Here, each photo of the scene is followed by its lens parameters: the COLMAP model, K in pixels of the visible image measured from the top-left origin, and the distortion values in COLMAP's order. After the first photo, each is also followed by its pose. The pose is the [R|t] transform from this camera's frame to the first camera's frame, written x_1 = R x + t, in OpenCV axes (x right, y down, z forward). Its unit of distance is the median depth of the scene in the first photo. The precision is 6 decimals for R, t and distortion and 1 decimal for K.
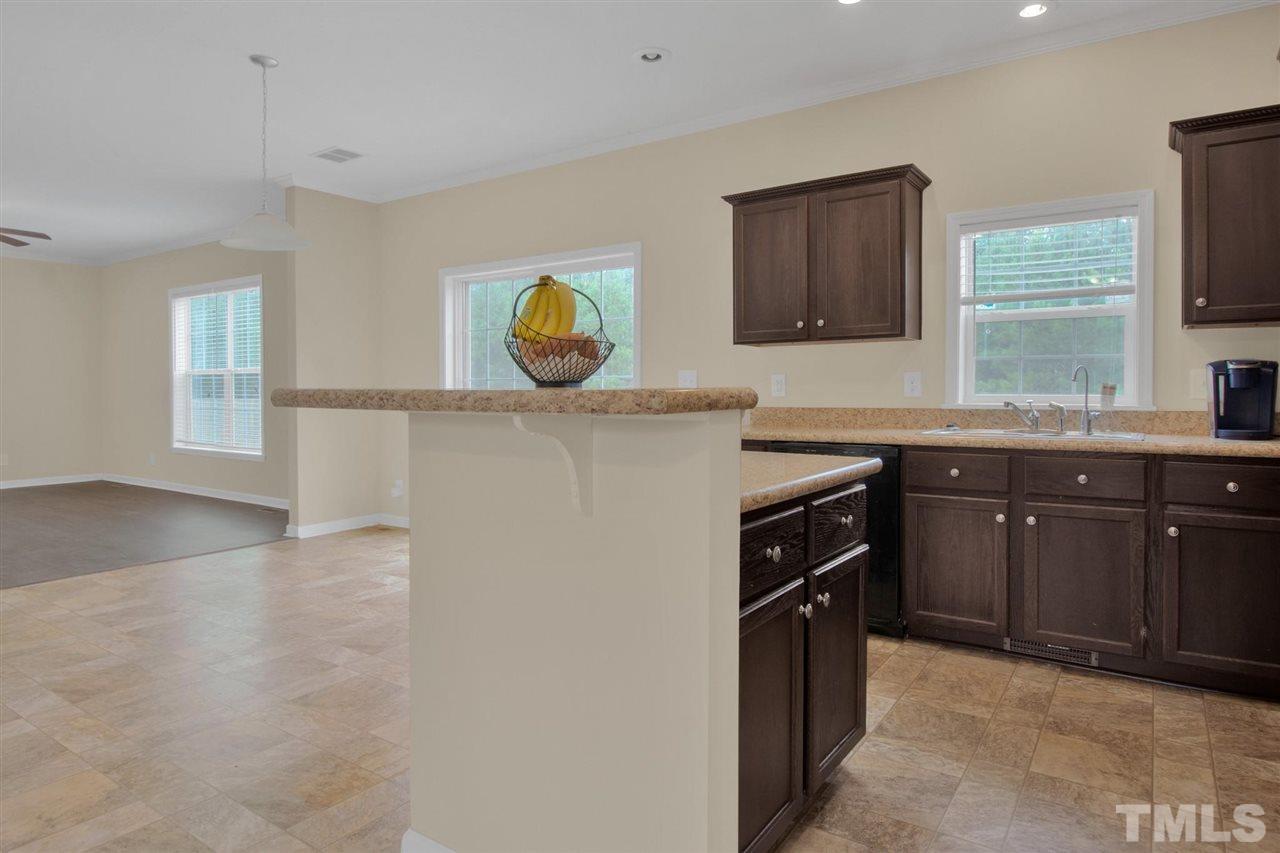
lens RADIAL K [[759.7, 0, 637.5], [0, 759.7, 409.5], [0, 0, 1]] dist [0.010443, -0.012598]
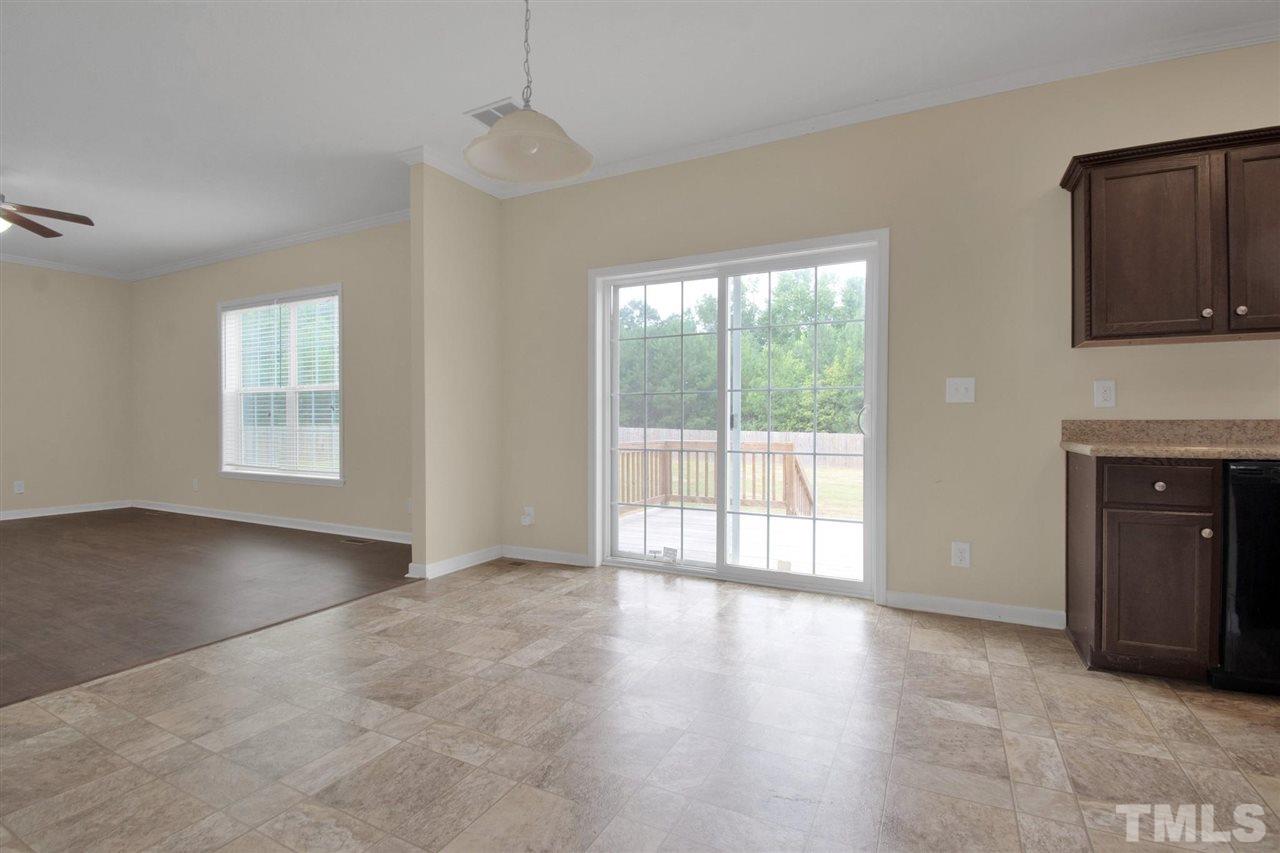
lens RADIAL K [[589.3, 0, 644.3], [0, 589.3, 427.3], [0, 0, 1]] dist [0.000168, -0.011337]
pose [[0.989379, 0.003153, 0.145327, -0.525843], [-0.000605, 0.999845, -0.017569, 0.021428], [-0.145360, 0.017294, 0.989228, 0.558319]]
